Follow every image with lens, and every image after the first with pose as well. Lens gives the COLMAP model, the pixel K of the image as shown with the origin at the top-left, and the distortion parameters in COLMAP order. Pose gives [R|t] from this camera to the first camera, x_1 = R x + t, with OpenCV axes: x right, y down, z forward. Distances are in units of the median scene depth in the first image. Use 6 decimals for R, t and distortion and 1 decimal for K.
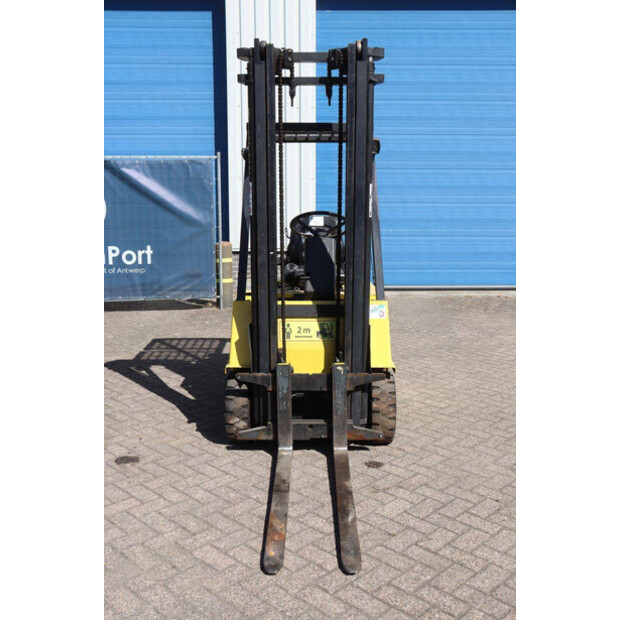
lens RADIAL K [[649.4, 0, 304.8], [0, 649.4, 314.1], [0, 0, 1]] dist [-0.024161, 0.000000]
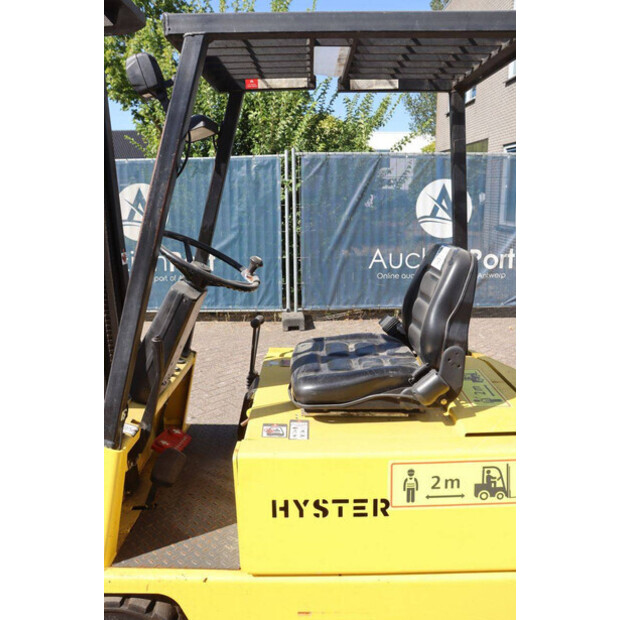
lens RADIAL K [[538.7, 0, 310.6], [0, 538.7, 309.4], [0, 0, 1]] dist [-0.129475, 0.098238]
pose [[-0.004484, 0.214850, -0.976637, 0.466553], [-0.172807, 0.961787, 0.212376, -0.214948], [0.984945, 0.169722, 0.032815, 1.154959]]
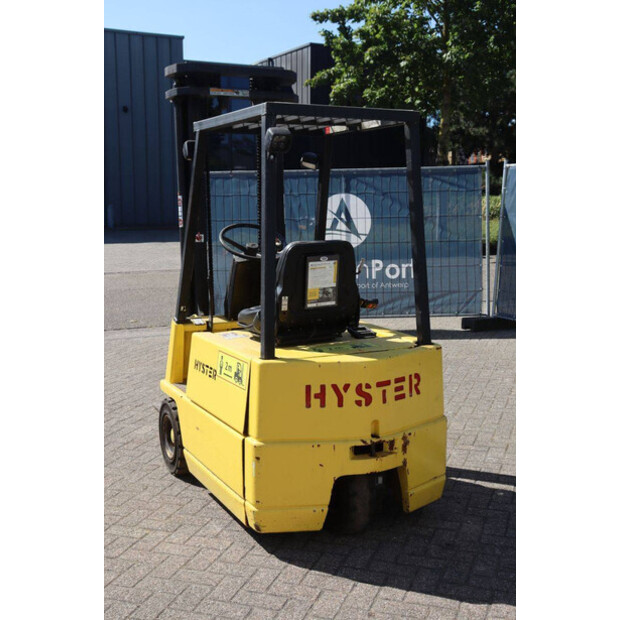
lens RADIAL K [[788.9, 0, 306.2], [0, 788.9, 312.3], [0, 0, 1]] dist [0.016690, 0.000000]
pose [[-0.893582, 0.066835, -0.443896, 0.471946], [-0.076015, 0.952045, 0.296366, -0.393419], [0.442416, 0.298570, -0.845650, 2.111744]]
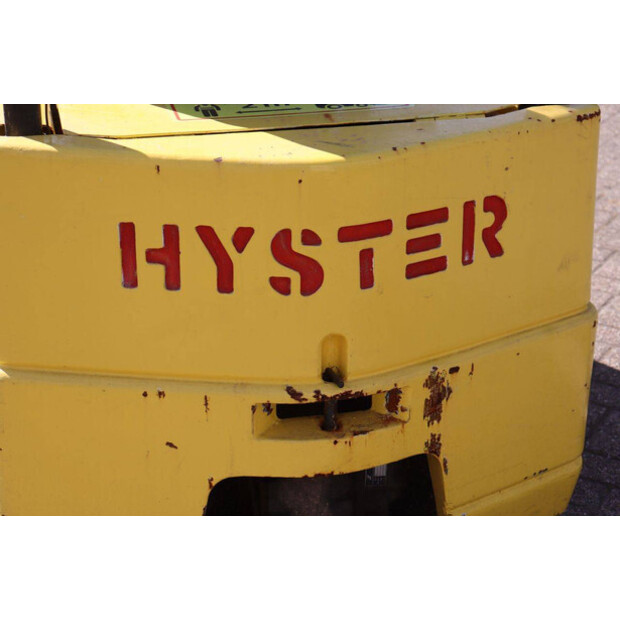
lens RADIAL K [[1161.5, 0, 314.2], [0, 1161.5, 304.6], [0, 0, 1]] dist [0.277372, 0.000000]
pose [[-0.972525, 0.099538, -0.210447, 0.108852], [-0.039257, 0.820917, 0.569697, -0.279936], [0.229466, 0.562306, -0.794454, 1.768400]]
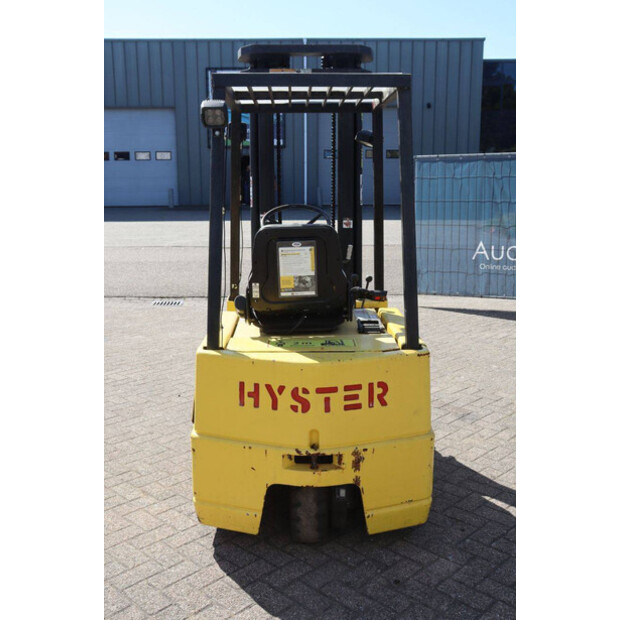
lens RADIAL K [[649.4, 0, 314.9], [0, 649.4, 318.9], [0, 0, 1]] dist [-0.024161, 0.000000]
pose [[-0.999636, 0.007530, -0.025891, 0.023065], [-0.002693, 0.927527, 0.373745, -0.364643], [0.026829, 0.373679, -0.927170, 1.988136]]
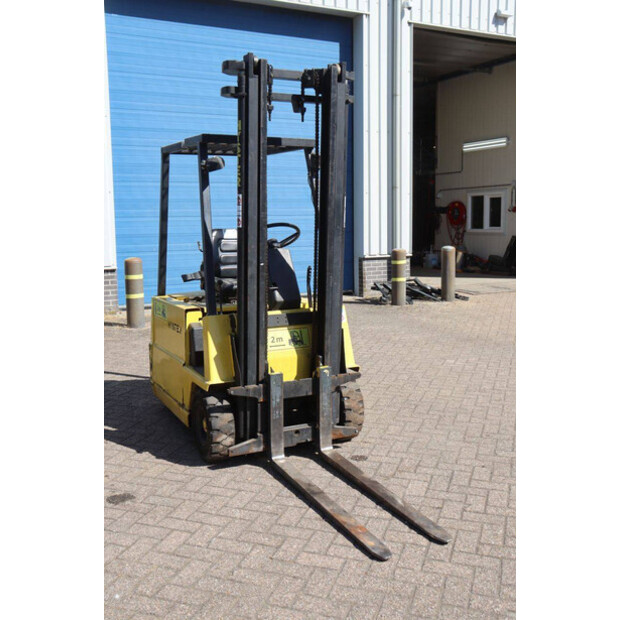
lens RADIAL K [[672.9, 0, 300.5], [0, 672.9, 312.6], [0, 0, 1]] dist [-0.030462, 0.000000]
pose [[0.897876, -0.070536, 0.434561, -0.433802], [0.083652, 0.996433, -0.011103, -0.002135], [-0.432228, 0.046321, 0.900574, 0.034493]]
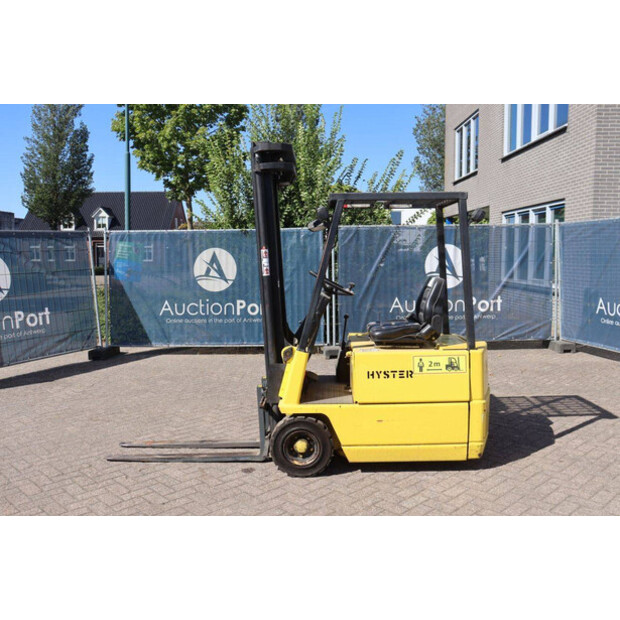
lens RADIAL K [[583.3, 0, 312.7], [0, 583.3, 309.9], [0, 0, 1]] dist [-0.080169, 0.000000]
pose [[-0.009736, 0.095361, -0.995395, 1.165469], [-0.167452, 0.981230, 0.095641, -0.196750], [0.985832, 0.167612, 0.006415, 1.041107]]
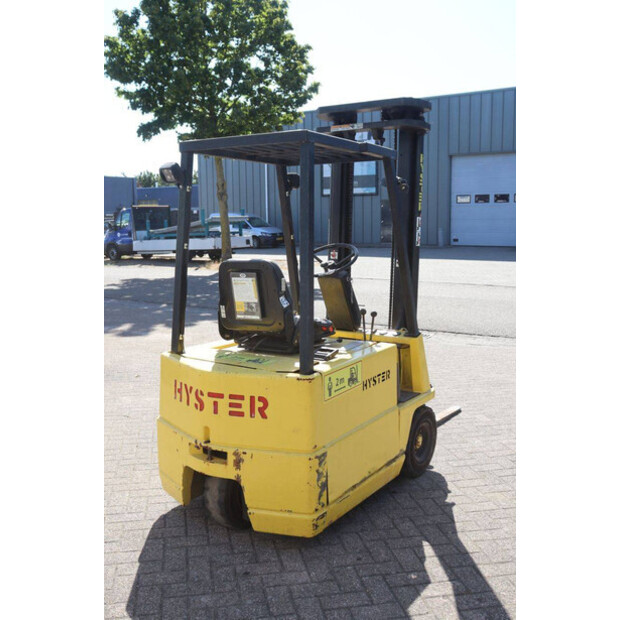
lens RADIAL K [[649.4, 0, 323.1], [0, 649.4, 326.3], [0, 0, 1]] dist [-0.024161, 0.000000]
pose [[-0.846138, -0.087903, 0.525665, -0.524242], [0.088287, 0.949561, 0.300898, -0.358937], [-0.525601, 0.301011, -0.795698, 1.942438]]
